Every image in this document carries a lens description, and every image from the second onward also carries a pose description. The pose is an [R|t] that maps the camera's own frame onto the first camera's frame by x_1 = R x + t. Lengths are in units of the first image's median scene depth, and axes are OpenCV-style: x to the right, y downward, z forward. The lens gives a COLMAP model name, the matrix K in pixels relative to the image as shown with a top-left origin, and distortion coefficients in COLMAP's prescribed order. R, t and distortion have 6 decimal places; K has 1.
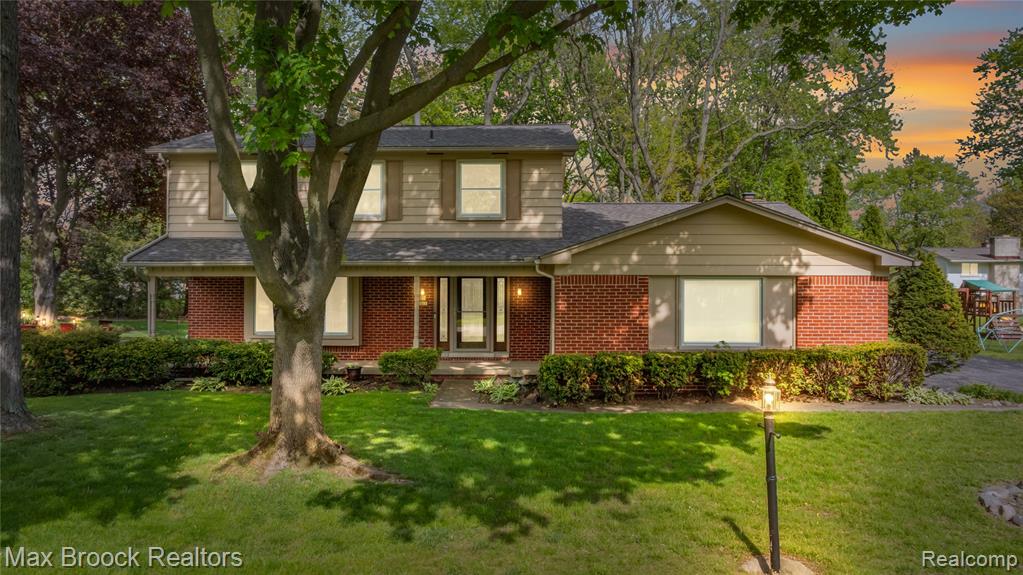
lens RADIAL K [[688.1, 0, 511.5], [0, 688.1, 287.5], [0, 0, 1]] dist [-0.049578, 0.077543]
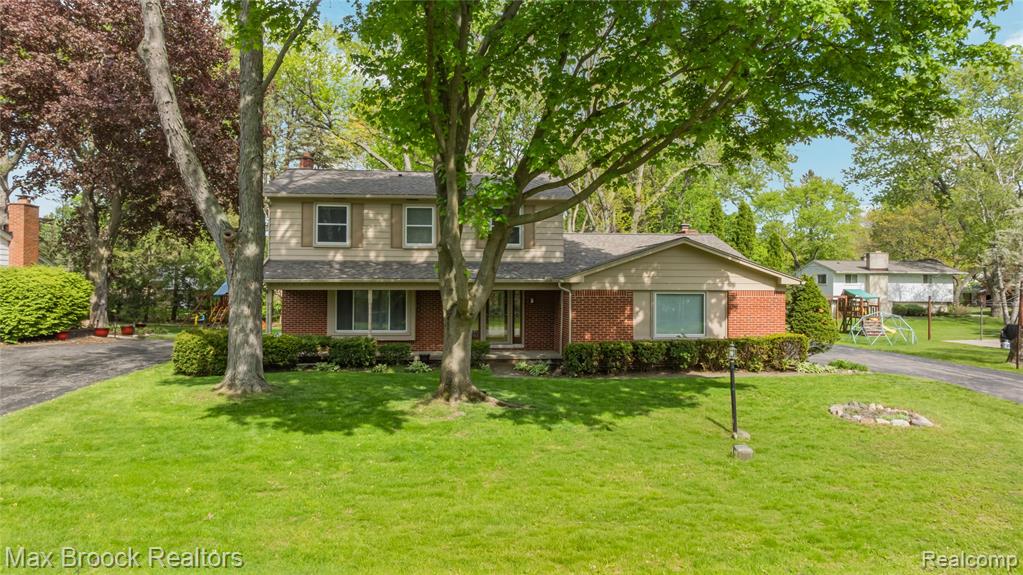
lens RADIAL K [[663.4, 0, 511.5], [0, 663.4, 287.5], [0, 0, 1]] dist [0.003842, -0.000487]
pose [[0.994003, 0.000736, 0.109354, -0.223167], [0.000130, 0.999969, -0.007917, -0.012099], [-0.109357, 0.007883, 0.993971, -0.415739]]
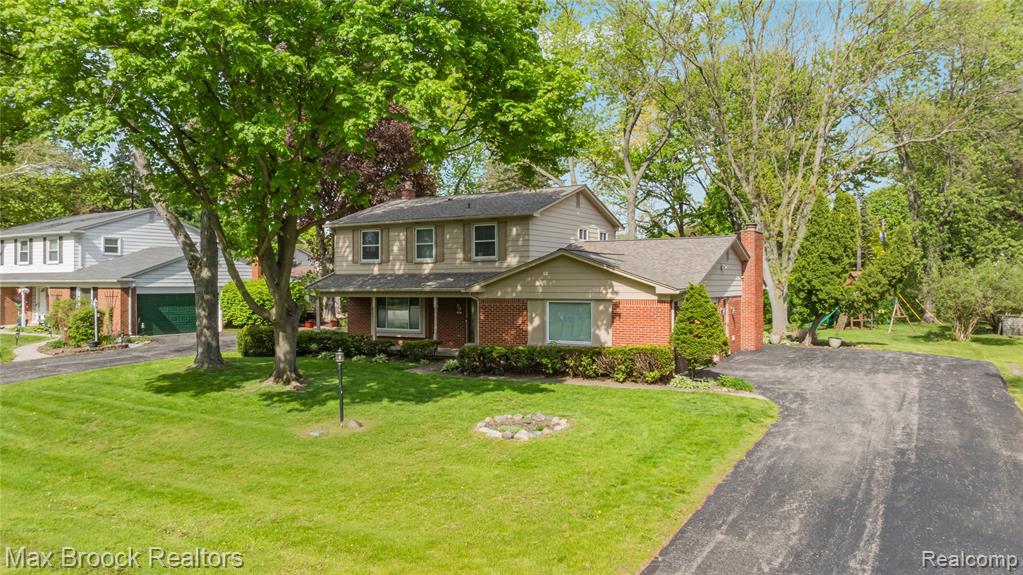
lens RADIAL K [[663.4, 0, 511.5], [0, 663.4, 287.5], [0, 0, 1]] dist [0.003842, -0.000487]
pose [[0.887283, -0.005244, -0.461195, 0.883918], [0.004450, 0.999986, -0.002808, -0.039902], [0.461204, 0.000439, 0.887294, -0.401934]]
